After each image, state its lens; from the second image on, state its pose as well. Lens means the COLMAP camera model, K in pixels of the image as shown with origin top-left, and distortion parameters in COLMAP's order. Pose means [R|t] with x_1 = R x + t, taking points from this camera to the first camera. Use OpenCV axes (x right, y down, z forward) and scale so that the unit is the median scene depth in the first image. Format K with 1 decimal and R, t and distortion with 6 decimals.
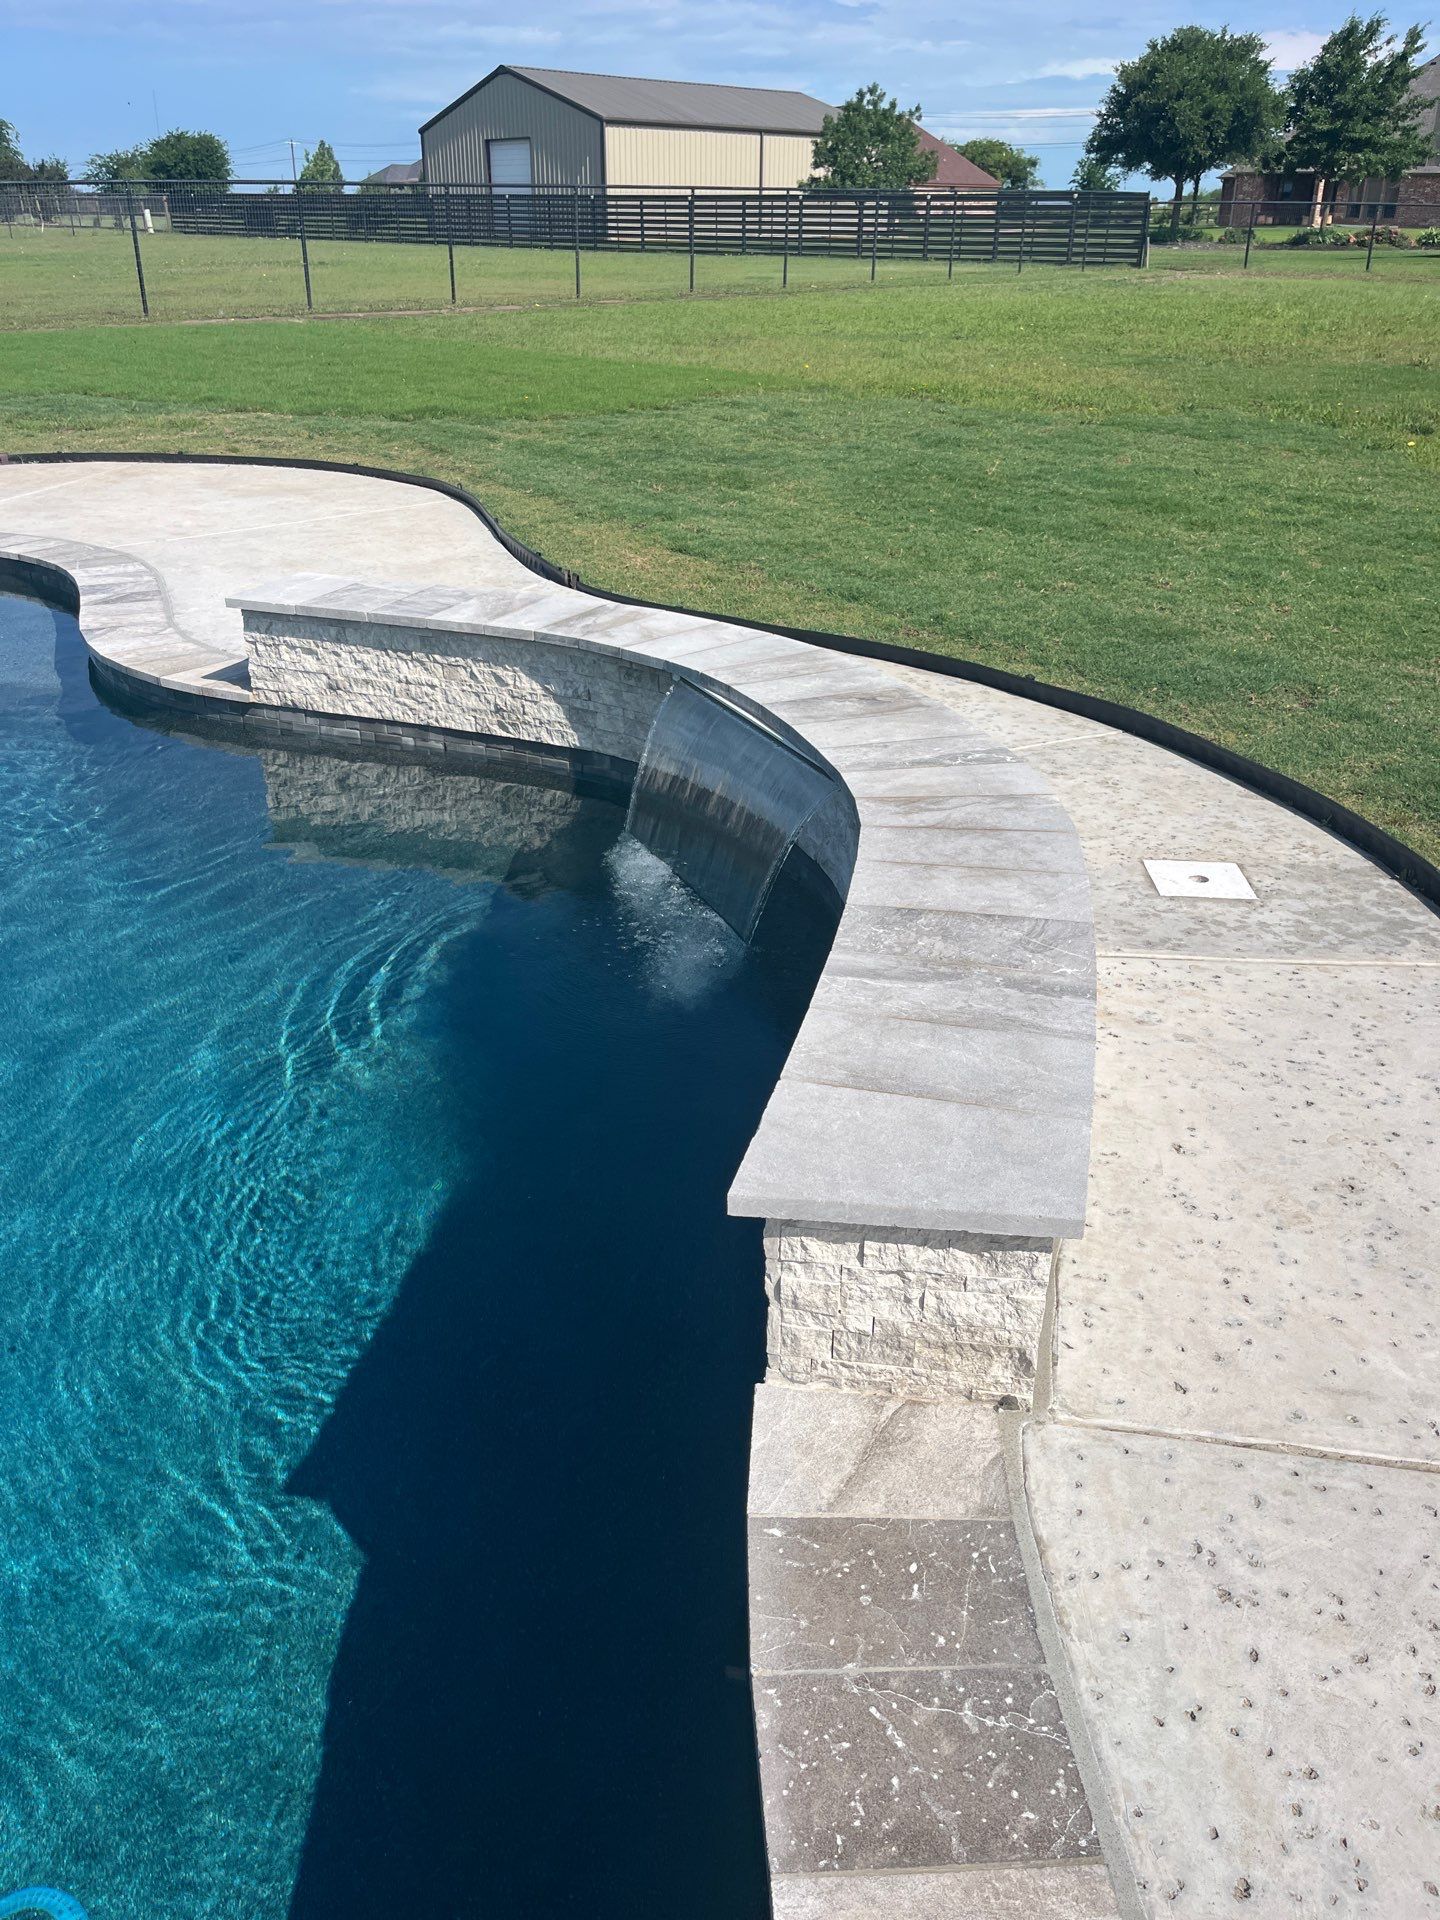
lens RADIAL K [[1501.2, 0, 720.0], [0, 1501.2, 960.0], [0, 0, 1]] dist [0.111111, -0.143708]
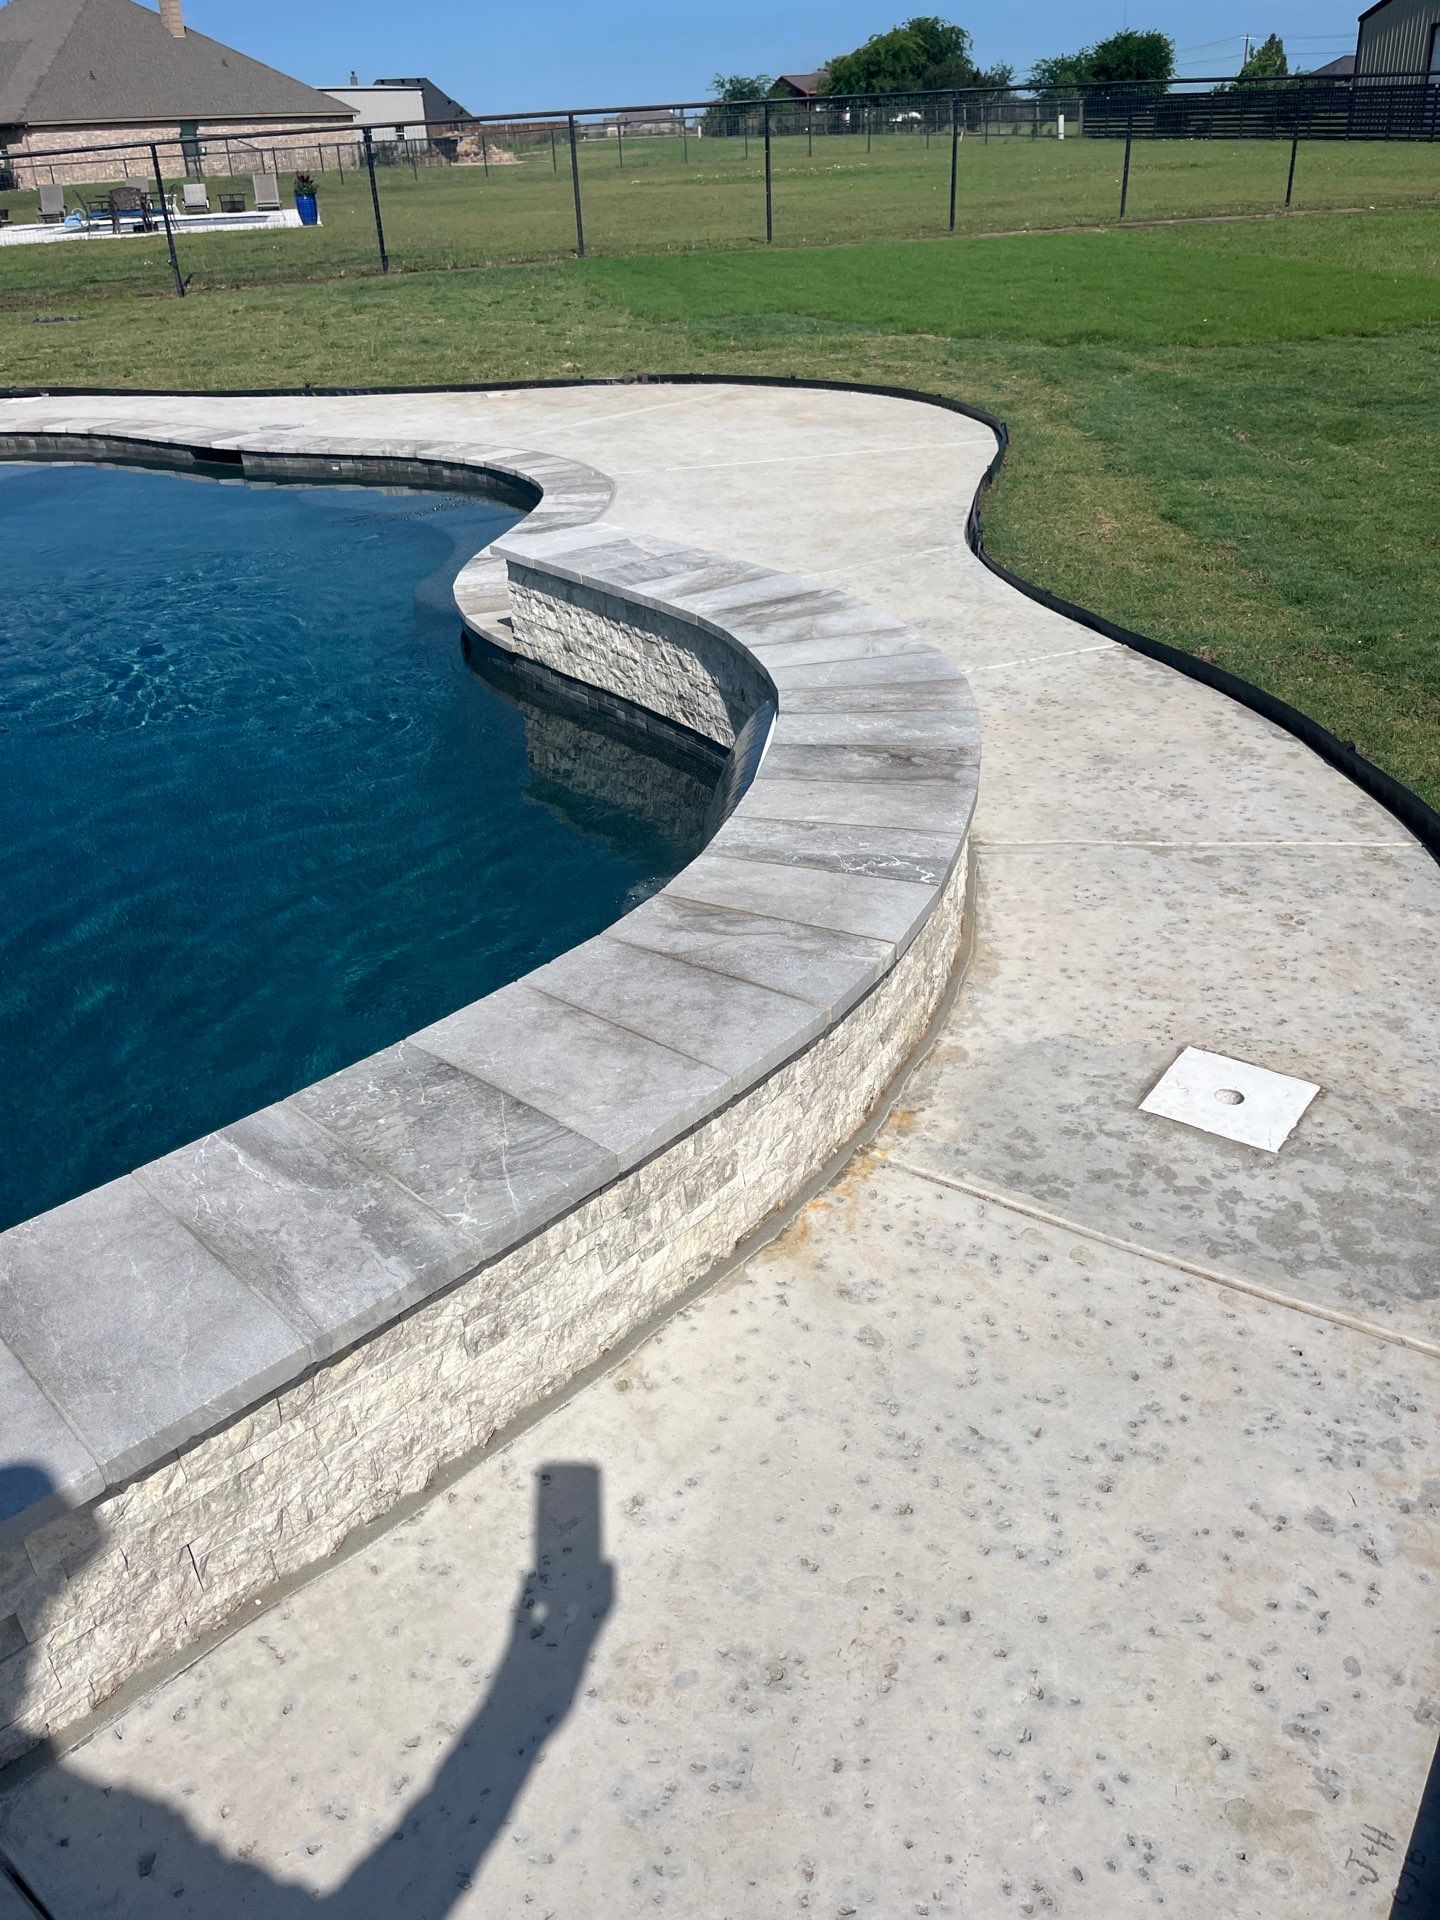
lens RADIAL K [[1501.2, 0, 720.0], [0, 1501.2, 960.0], [0, 0, 1]] dist [0.111111, -0.143708]
pose [[0.857439, 0.218767, -0.465767, 0.313972], [-0.194519, 0.975766, 0.100216, -0.102222], [0.476403, 0.004672, 0.879215, 0.209947]]
